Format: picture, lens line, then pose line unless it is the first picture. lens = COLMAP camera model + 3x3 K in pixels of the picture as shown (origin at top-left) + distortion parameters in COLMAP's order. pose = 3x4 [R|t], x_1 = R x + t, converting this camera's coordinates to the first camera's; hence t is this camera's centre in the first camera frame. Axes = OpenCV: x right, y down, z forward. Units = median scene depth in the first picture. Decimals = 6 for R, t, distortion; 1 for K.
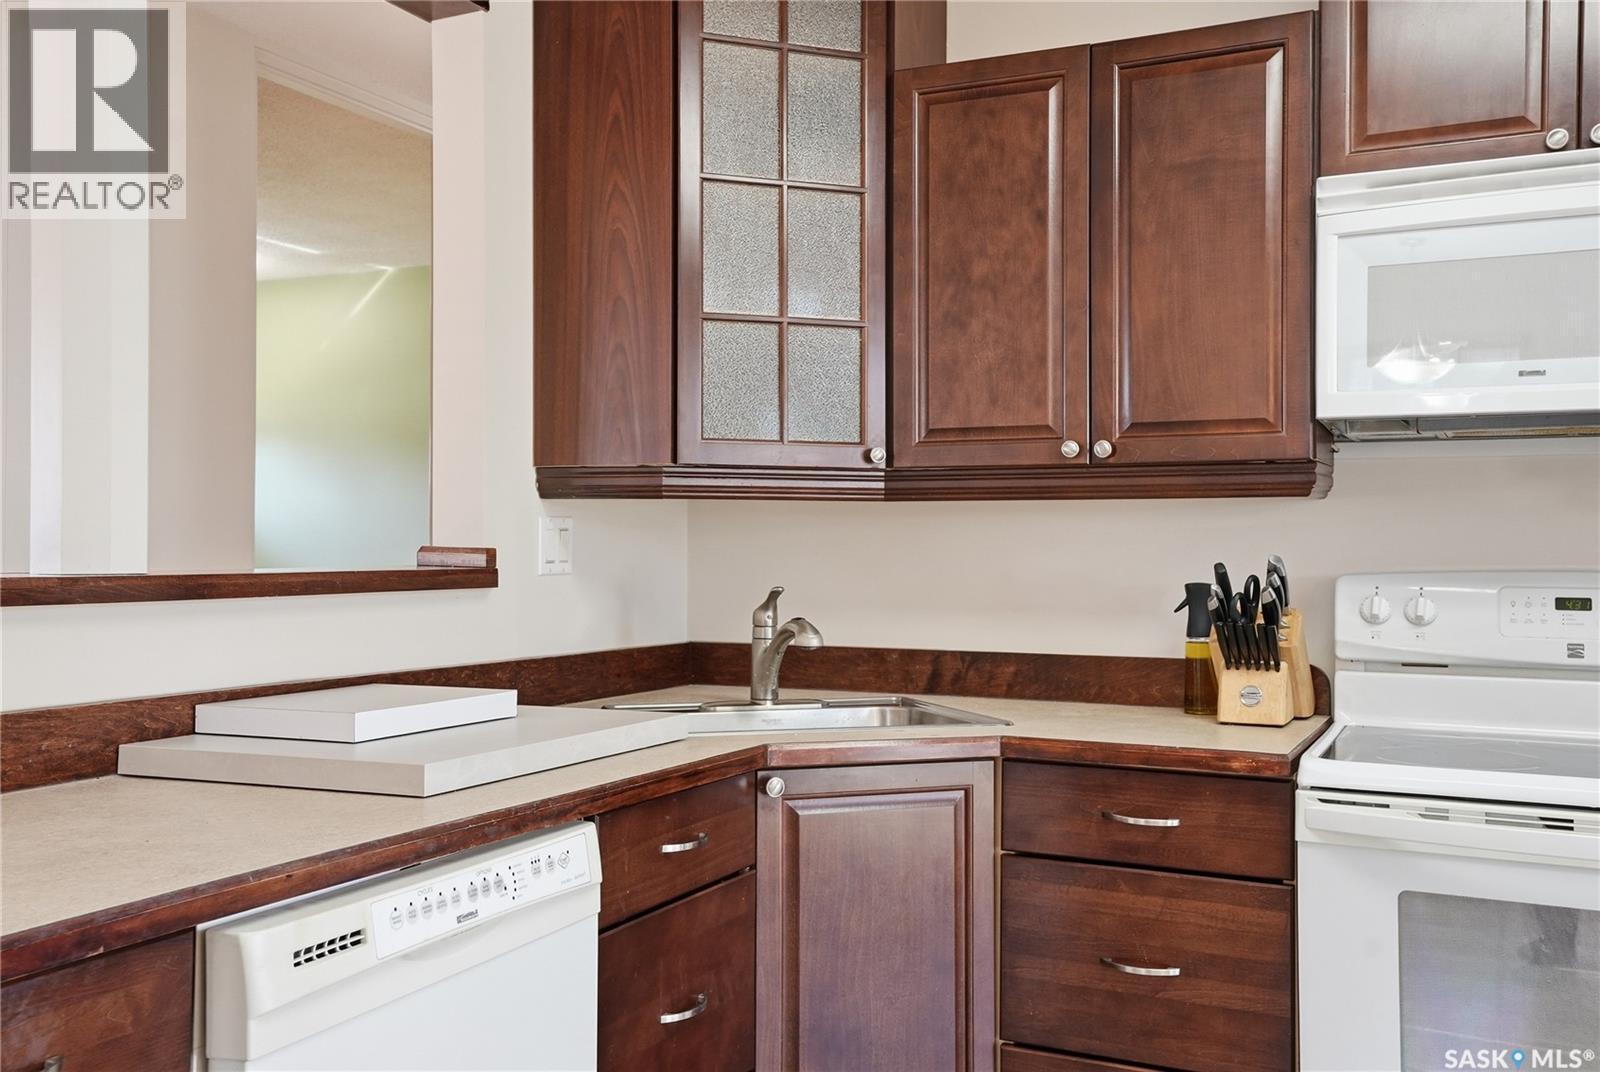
lens RADIAL K [[1515.6, 0, 800.6], [0, 1515.6, 528.2], [0, 0, 1]] dist [0.071136, 0.000000]
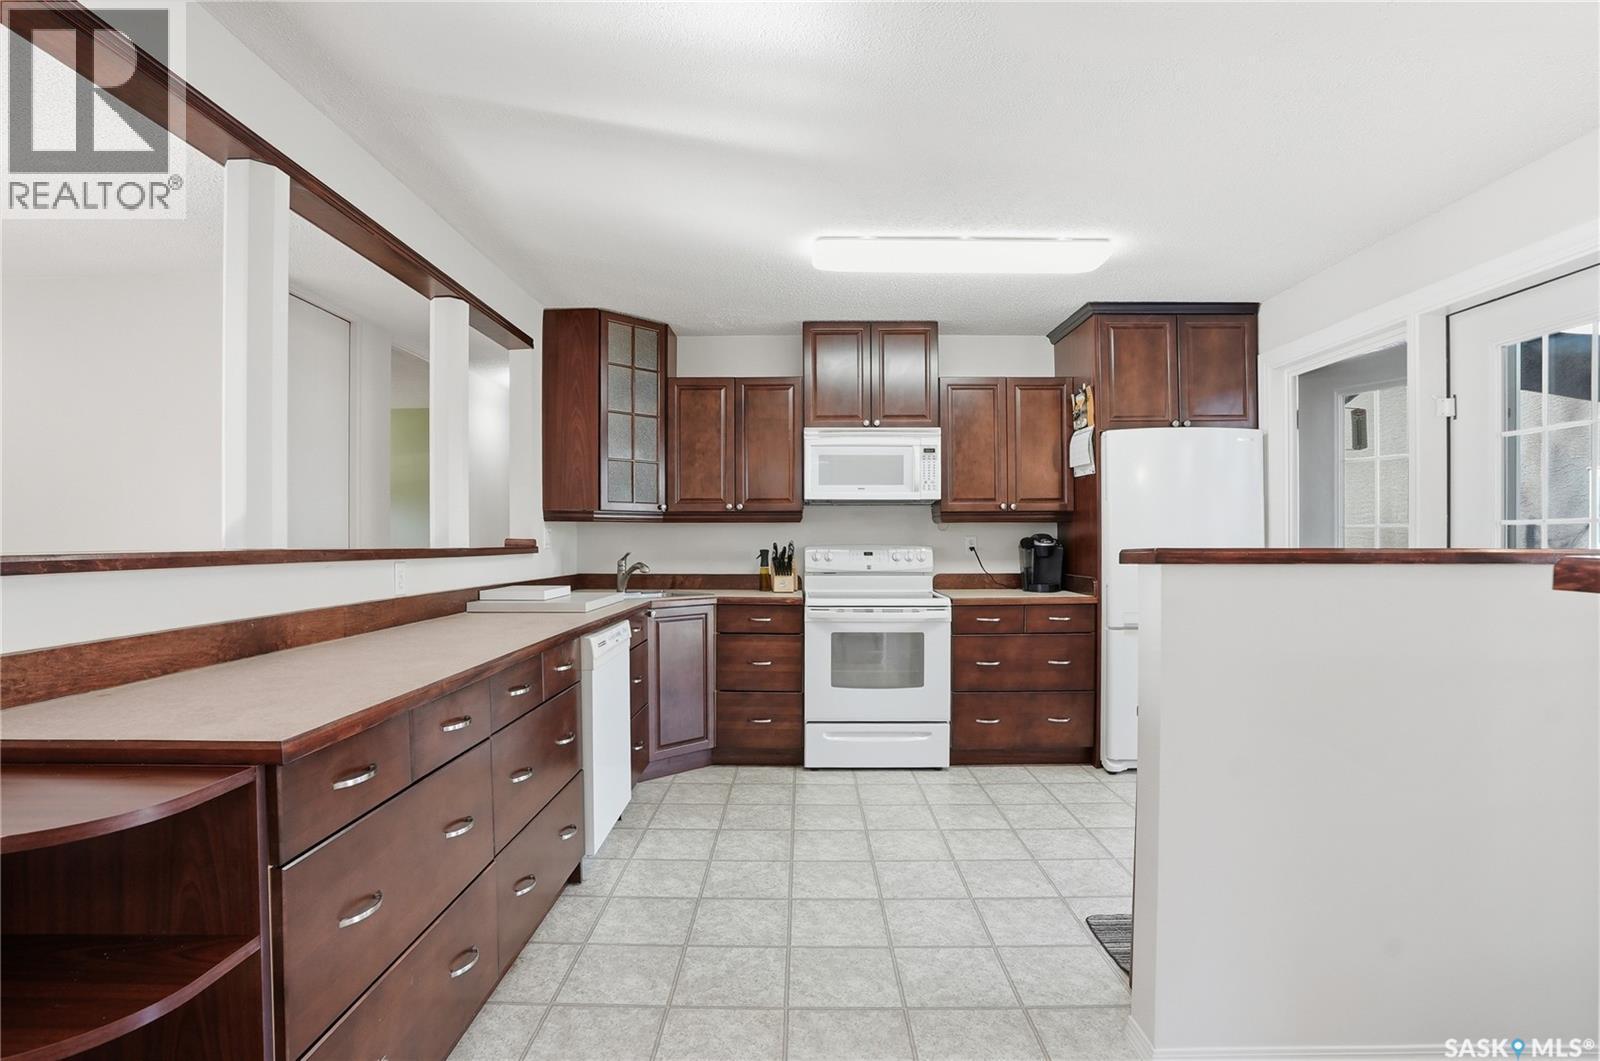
lens RADIAL K [[759.9, 0, 803.0], [0, 759.9, 541.4], [0, 0, 1]] dist [-0.034044, 0.007718]
pose [[0.910747, -0.004768, 0.412936, -0.328063], [-0.001995, 0.999871, 0.015944, -0.005820], [-0.412959, -0.015344, 0.910620, -0.479065]]
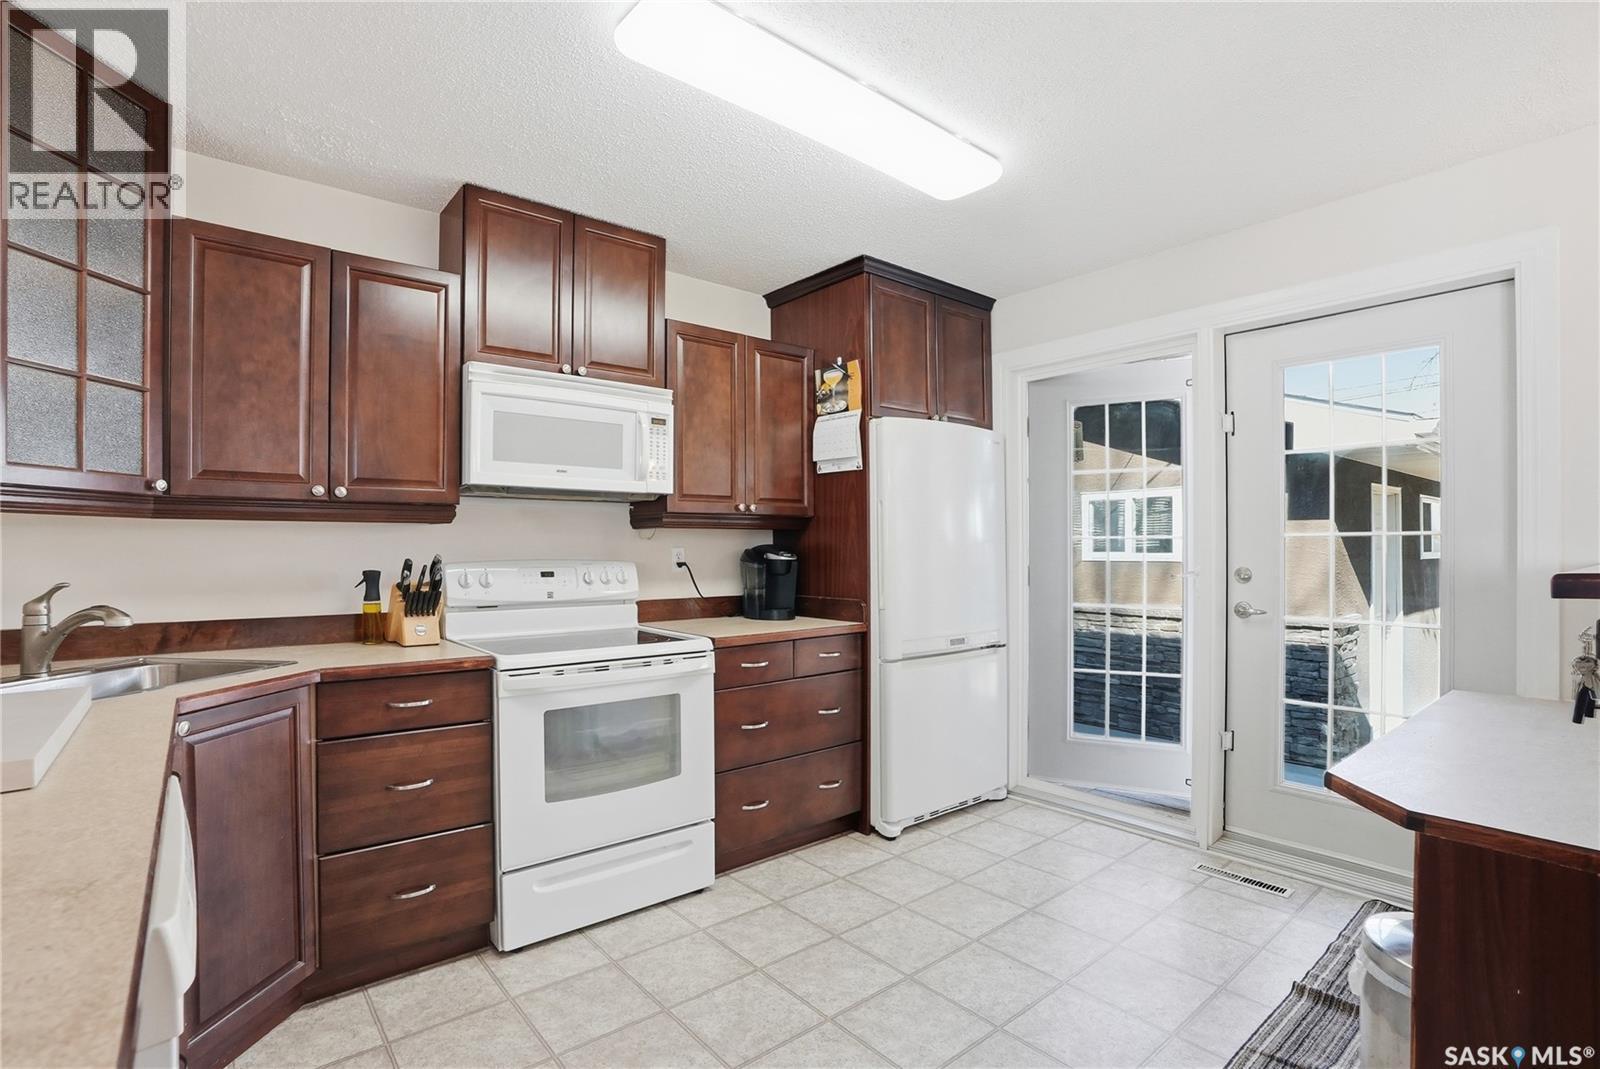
lens RADIAL K [[759.9, 0, 789.8], [0, 759.9, 548.1], [0, 0, 1]] dist [-0.034044, 0.007718]
pose [[0.447545, -0.004163, 0.894252, -0.318200], [-0.011272, 0.999883, 0.010296, -0.004218], [-0.894190, -0.014688, 0.447446, 0.185320]]
